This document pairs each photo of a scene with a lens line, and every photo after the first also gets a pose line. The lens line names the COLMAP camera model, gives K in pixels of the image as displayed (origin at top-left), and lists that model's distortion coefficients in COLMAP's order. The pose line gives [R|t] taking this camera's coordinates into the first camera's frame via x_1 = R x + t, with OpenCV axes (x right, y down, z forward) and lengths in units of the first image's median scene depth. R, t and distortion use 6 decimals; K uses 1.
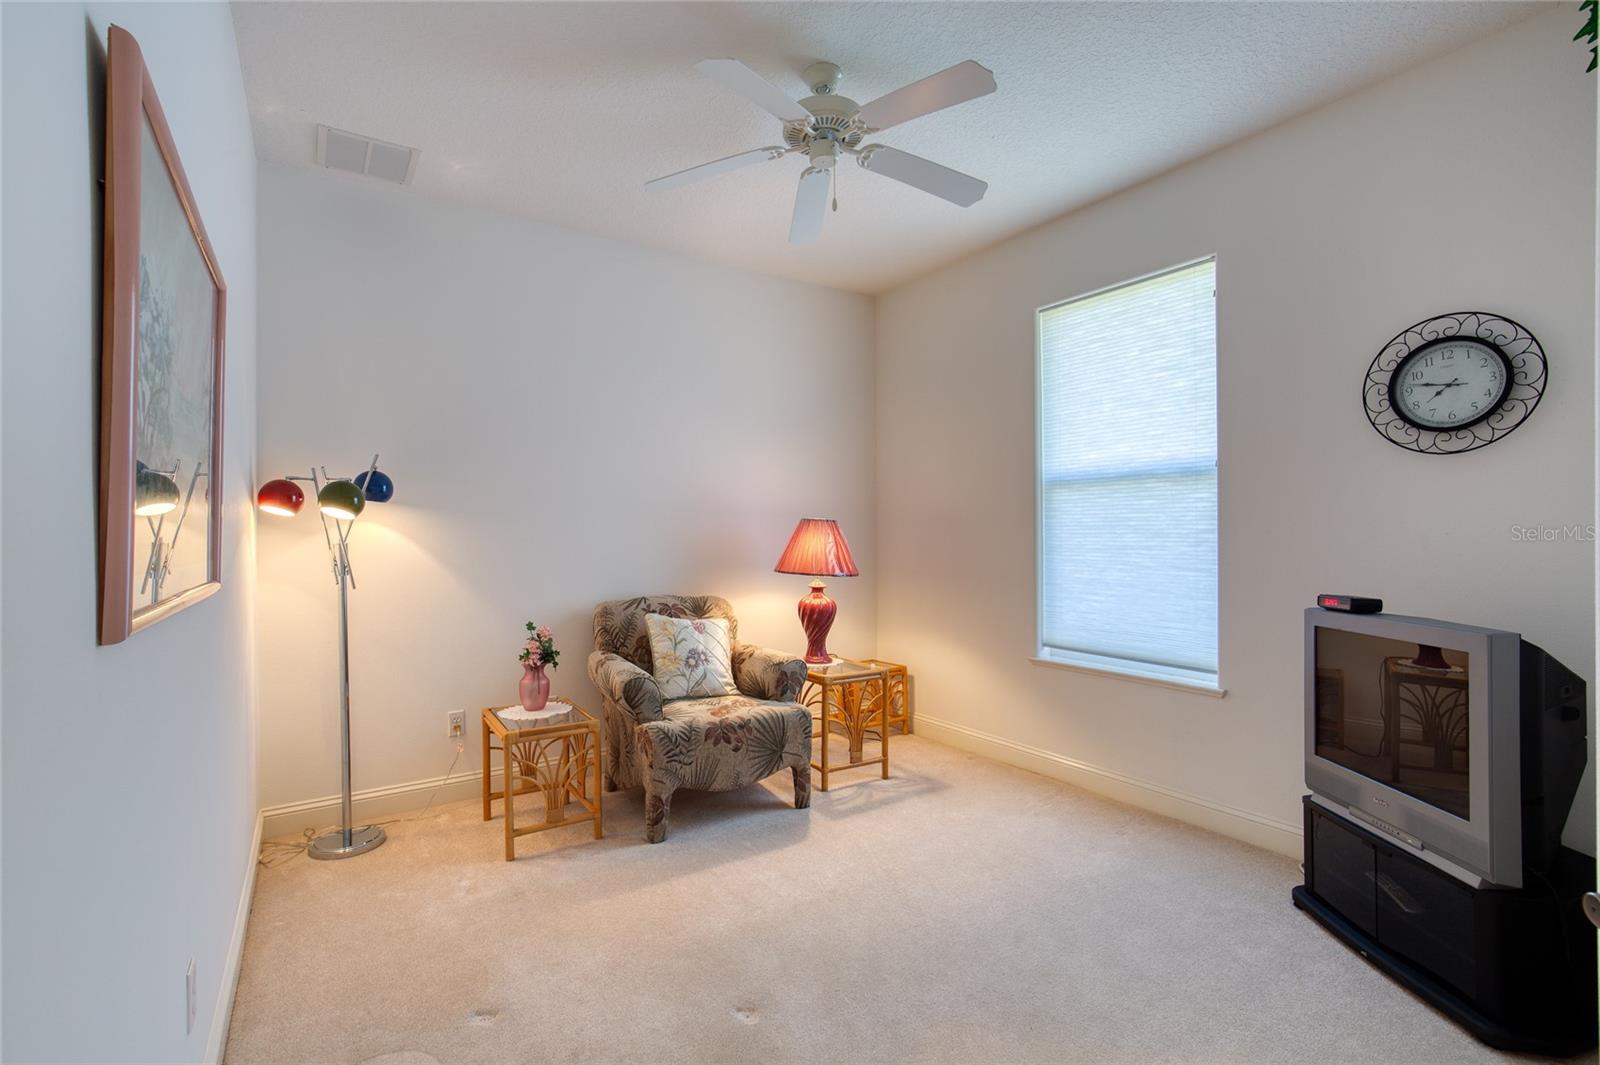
lens RADIAL K [[742.7, 0, 785.1], [0, 742.7, 528.7], [0, 0, 1]] dist [-0.015349, 0.004517]
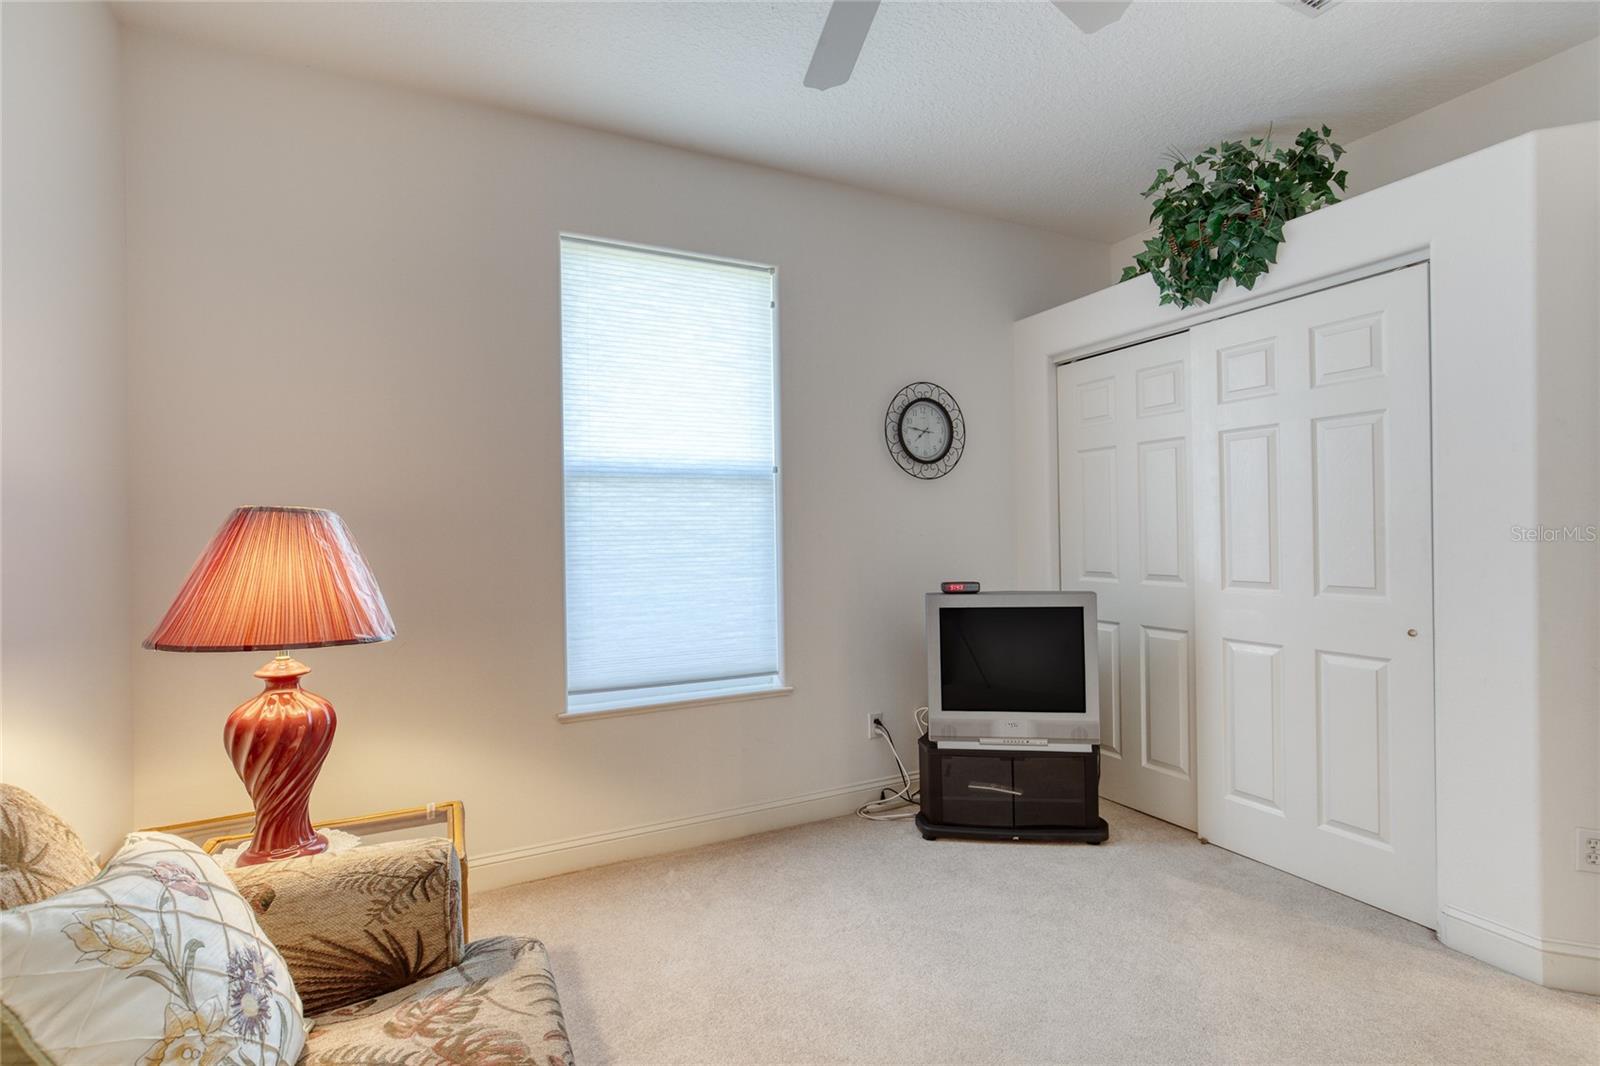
lens RADIAL K [[742.7, 0, 790.2], [0, 742.7, 522.5], [0, 0, 1]] dist [-0.015349, 0.004517]
pose [[0.105314, 0.015895, 0.994312, -0.443725], [0.011043, 0.999792, -0.017152, 0.003454], [-0.994378, 0.012786, 0.105117, 0.874892]]
